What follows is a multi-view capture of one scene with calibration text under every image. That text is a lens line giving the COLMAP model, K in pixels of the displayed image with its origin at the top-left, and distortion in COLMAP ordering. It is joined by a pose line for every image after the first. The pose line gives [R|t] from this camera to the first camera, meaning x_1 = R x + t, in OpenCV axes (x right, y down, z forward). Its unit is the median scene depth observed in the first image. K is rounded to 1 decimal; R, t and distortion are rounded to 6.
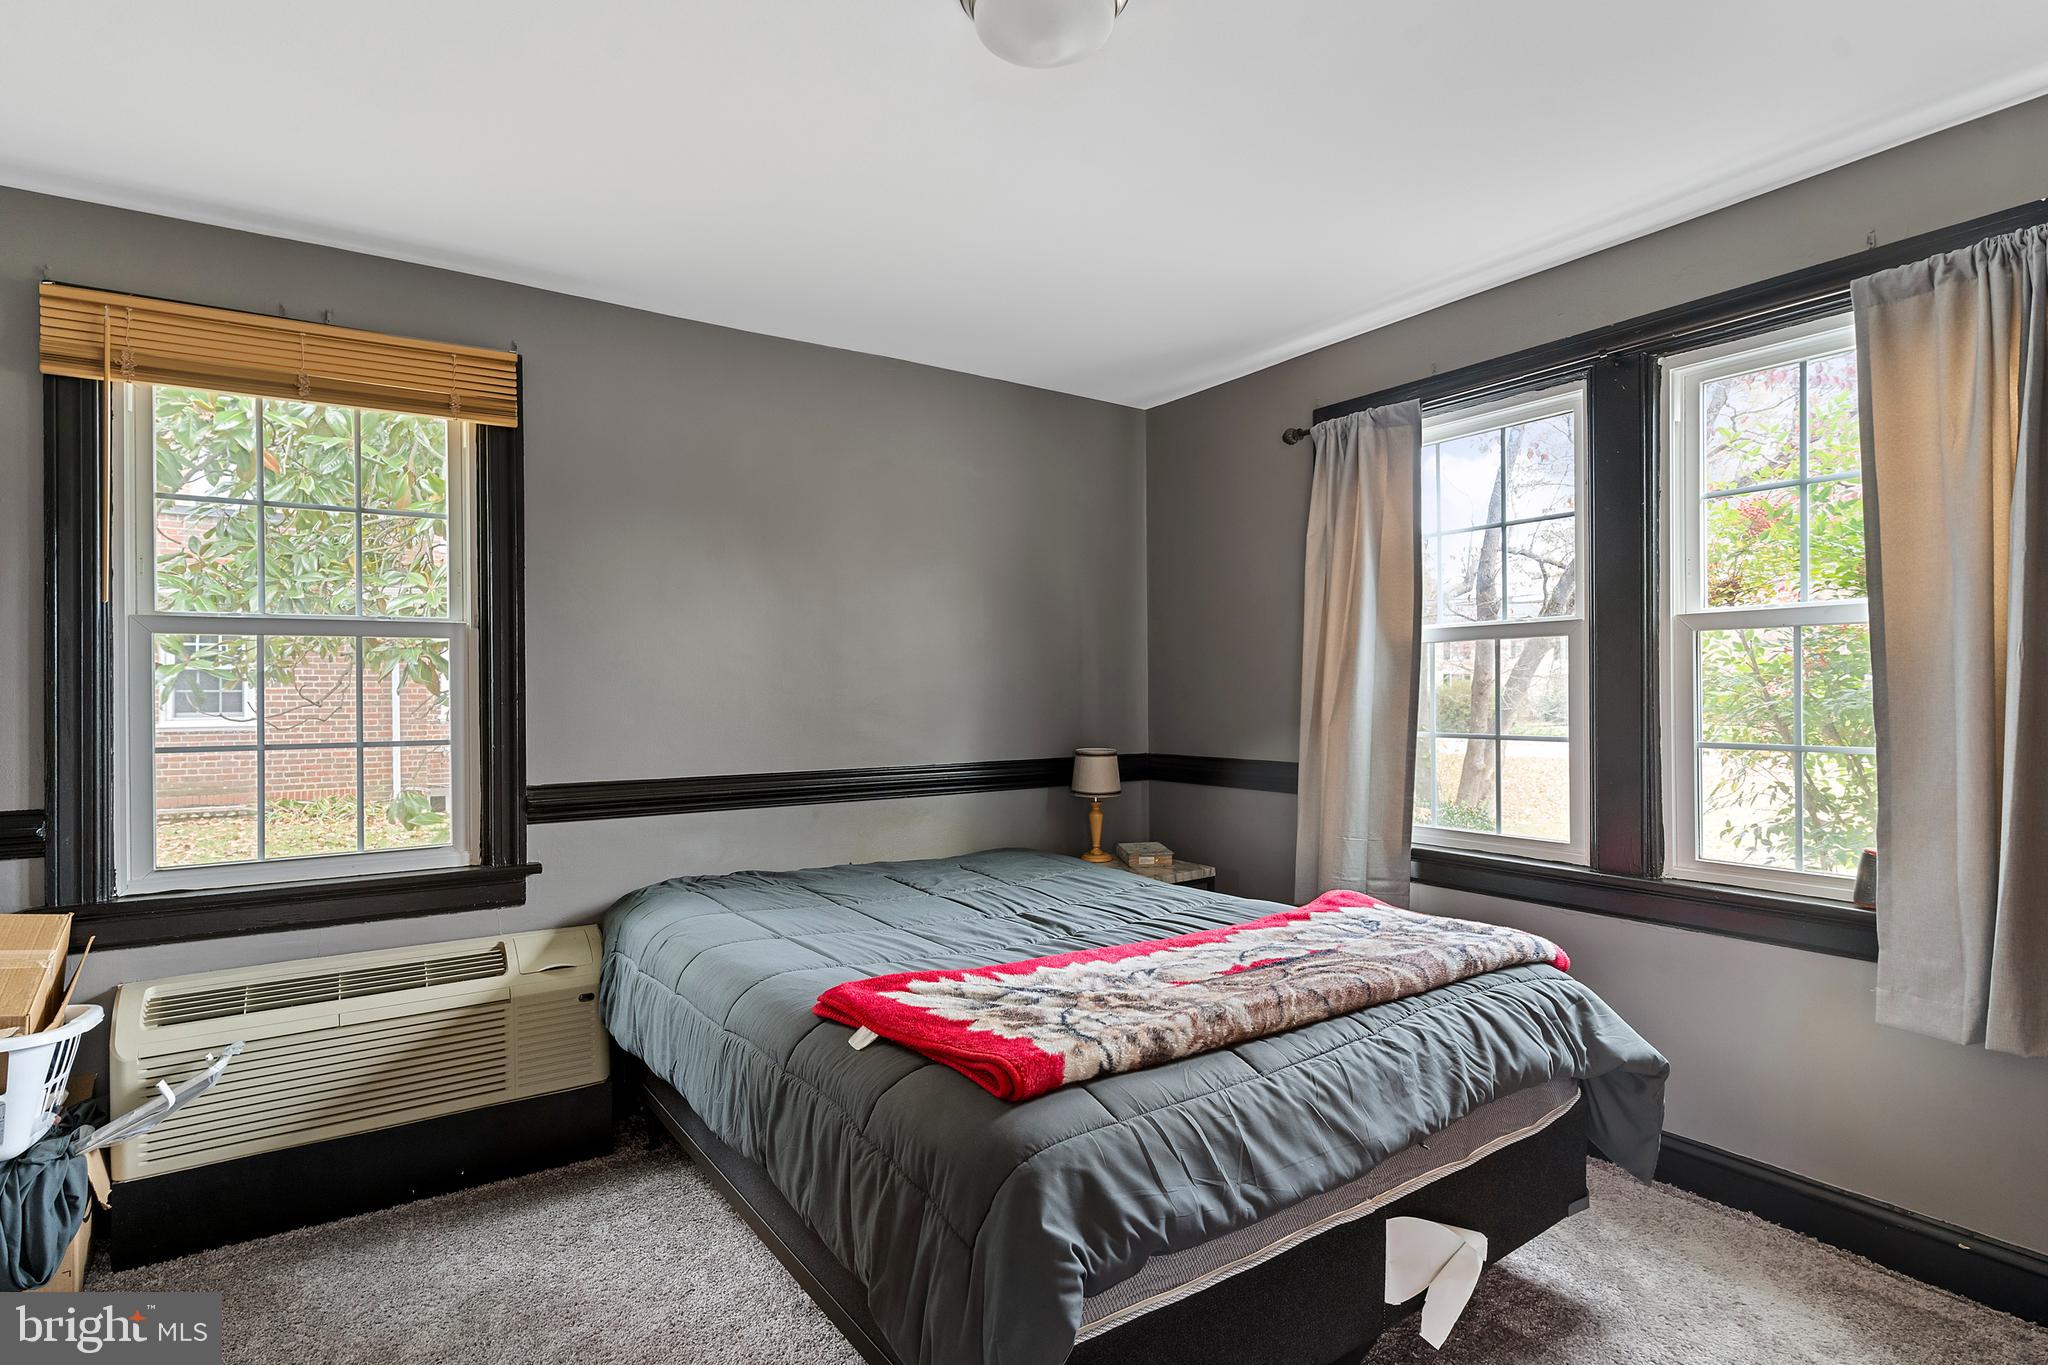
lens RADIAL K [[991.1, 0, 1010.9], [0, 991.1, 699.5], [0, 0, 1]] dist [0.007014, -0.000533]
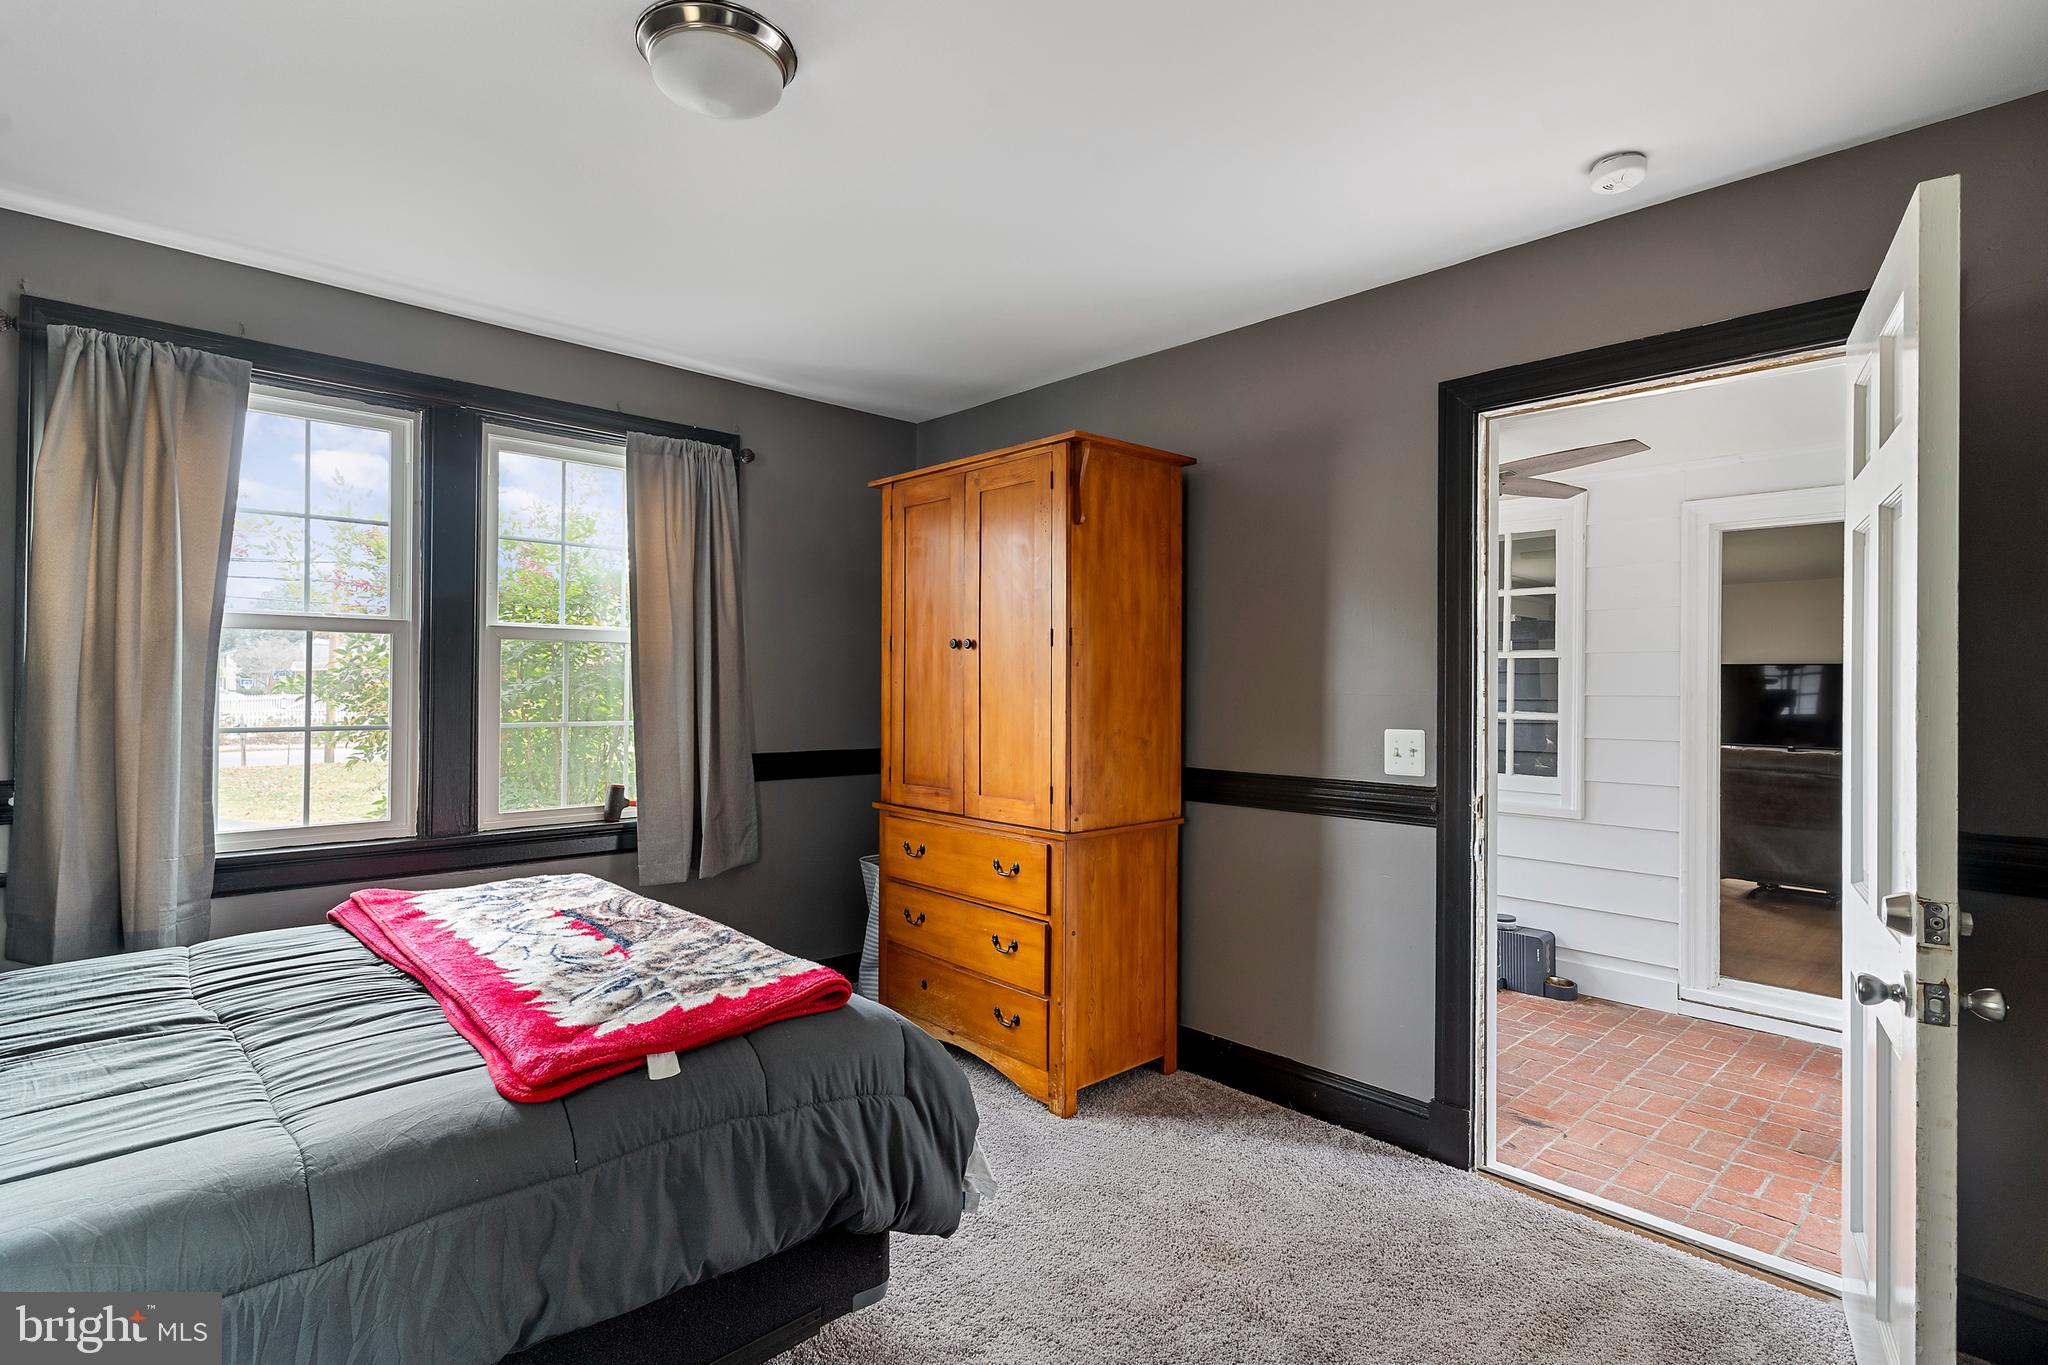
lens RADIAL K [[991.1, 0, 1010.4], [0, 991.1, 679.9], [0, 0, 1]] dist [0.007014, -0.000533]
pose [[-0.145579, 0.012053, 0.989273, -0.863922], [-0.001023, 0.999923, -0.012333, 0.000876], [-0.989346, -0.002807, -0.145556, 0.646168]]
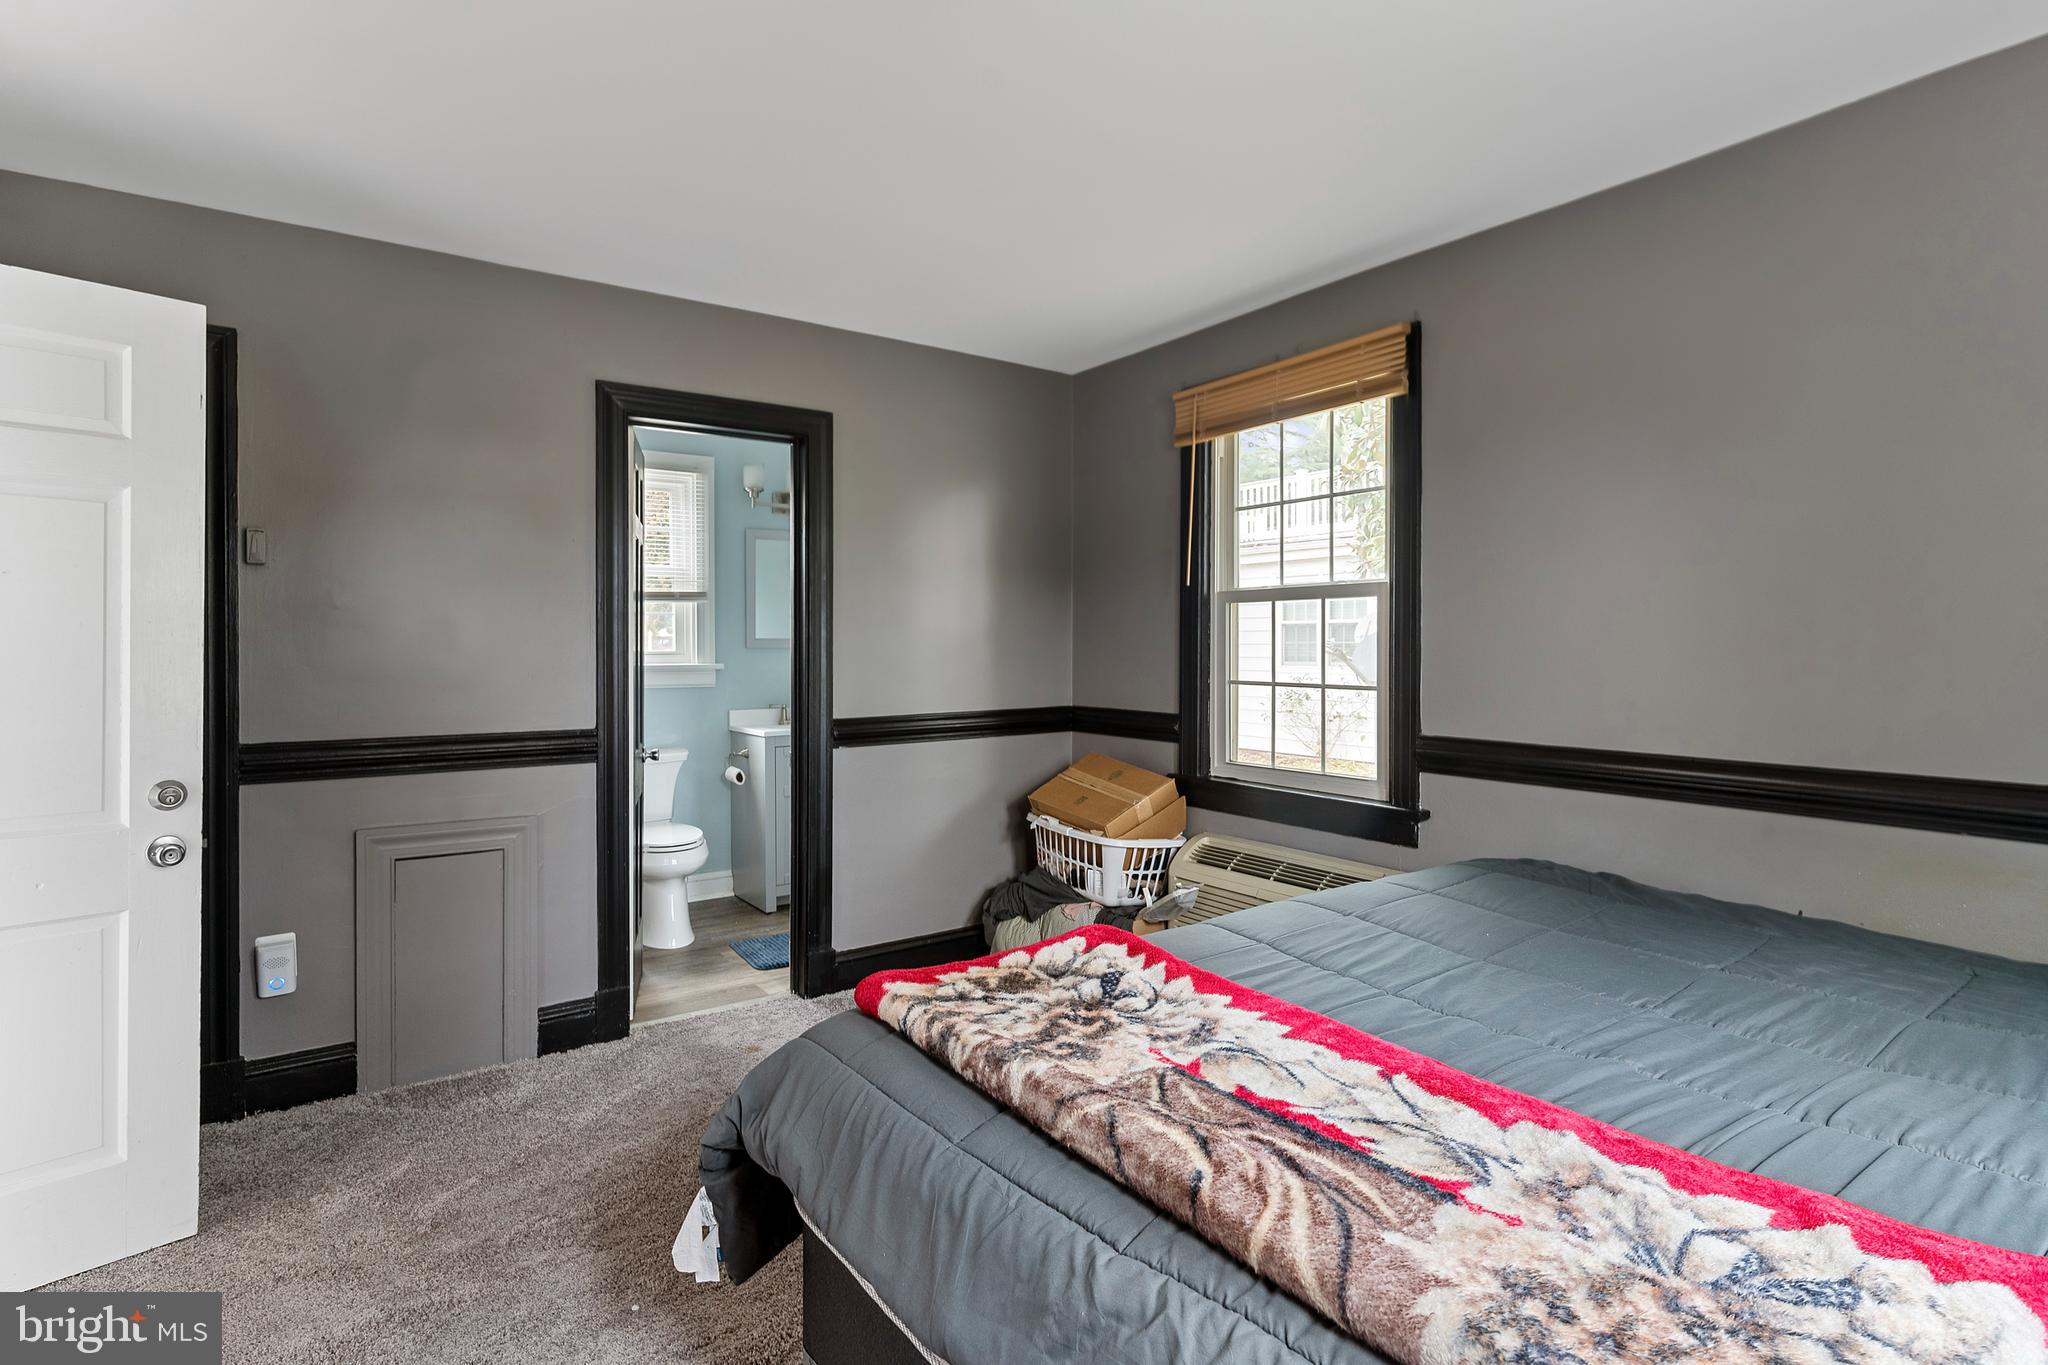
lens RADIAL K [[1051.5, 0, 1038.7], [0, 1051.5, 662.8], [0, 0, 1]] dist [0.002747, 0.000042]
pose [[0.022474, 0.020716, -0.999533, 0.795889], [-0.004903, 0.999776, 0.020611, -0.010289], [0.999735, 0.004437, 0.022570, 0.775874]]
